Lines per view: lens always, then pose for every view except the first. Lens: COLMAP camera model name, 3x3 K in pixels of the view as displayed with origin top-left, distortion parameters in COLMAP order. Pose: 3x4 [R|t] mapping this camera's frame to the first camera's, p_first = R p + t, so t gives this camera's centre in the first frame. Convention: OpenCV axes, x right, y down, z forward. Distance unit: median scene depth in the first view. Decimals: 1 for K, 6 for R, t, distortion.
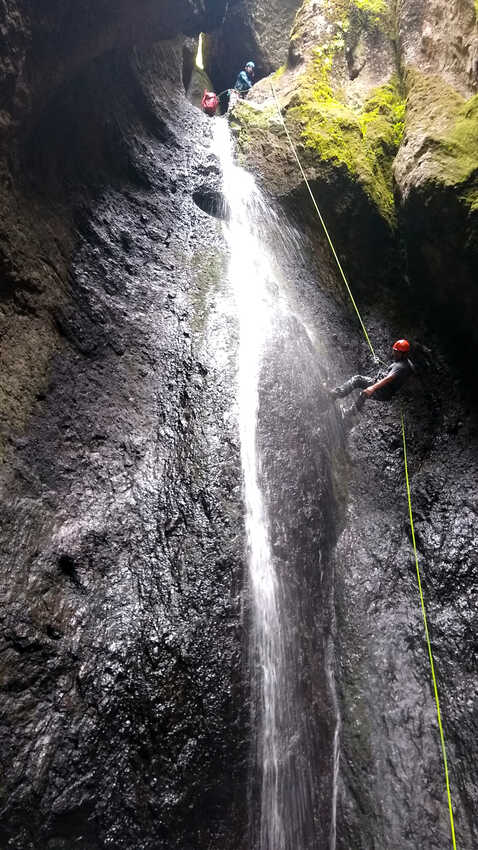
lens RADIAL K [[662.9, 0, 241.2], [0, 662.9, 428.8], [0, 0, 1]] dist [-0.009447, 0.006439]
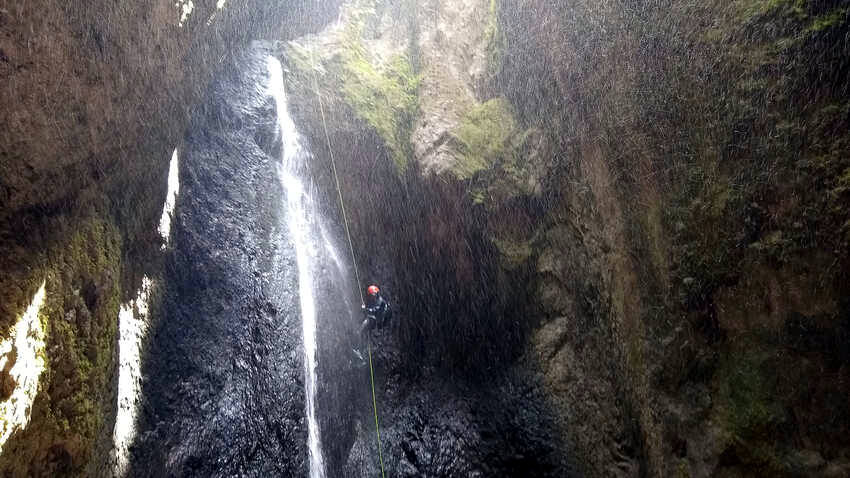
lens RADIAL K [[662.9, 0, 431.8], [0, 662.9, 240.8], [0, 0, 1]] dist [-0.009447, 0.006439]
pose [[0.903697, 0.155104, 0.399091, -0.312154], [-0.130060, 0.987479, -0.089270, -0.151198], [-0.407941, 0.028767, 0.912555, -0.231063]]
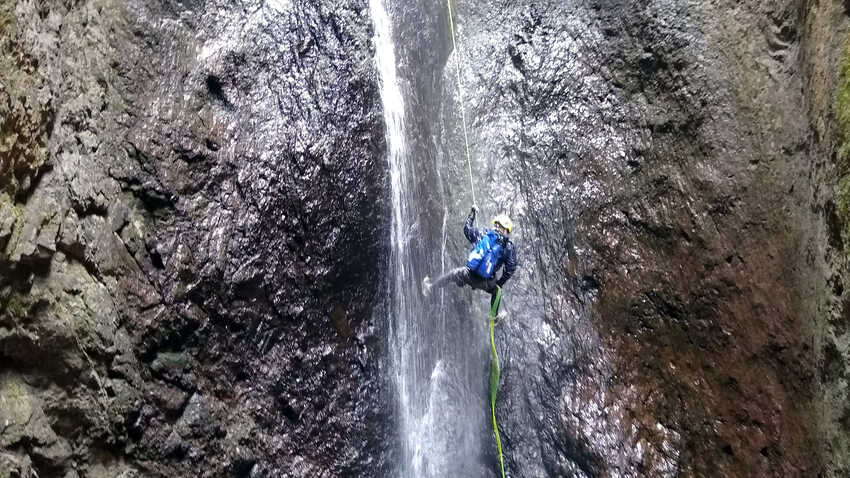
lens RADIAL K [[662.9, 0, 424.2], [0, 662.9, 235.9], [0, 0, 1]] dist [-0.009447, 0.006439]
pose [[0.986977, -0.022502, 0.159278, -0.081477], [-0.049143, 0.900651, 0.431756, -0.043626], [-0.153169, -0.433961, 0.887816, -0.094395]]
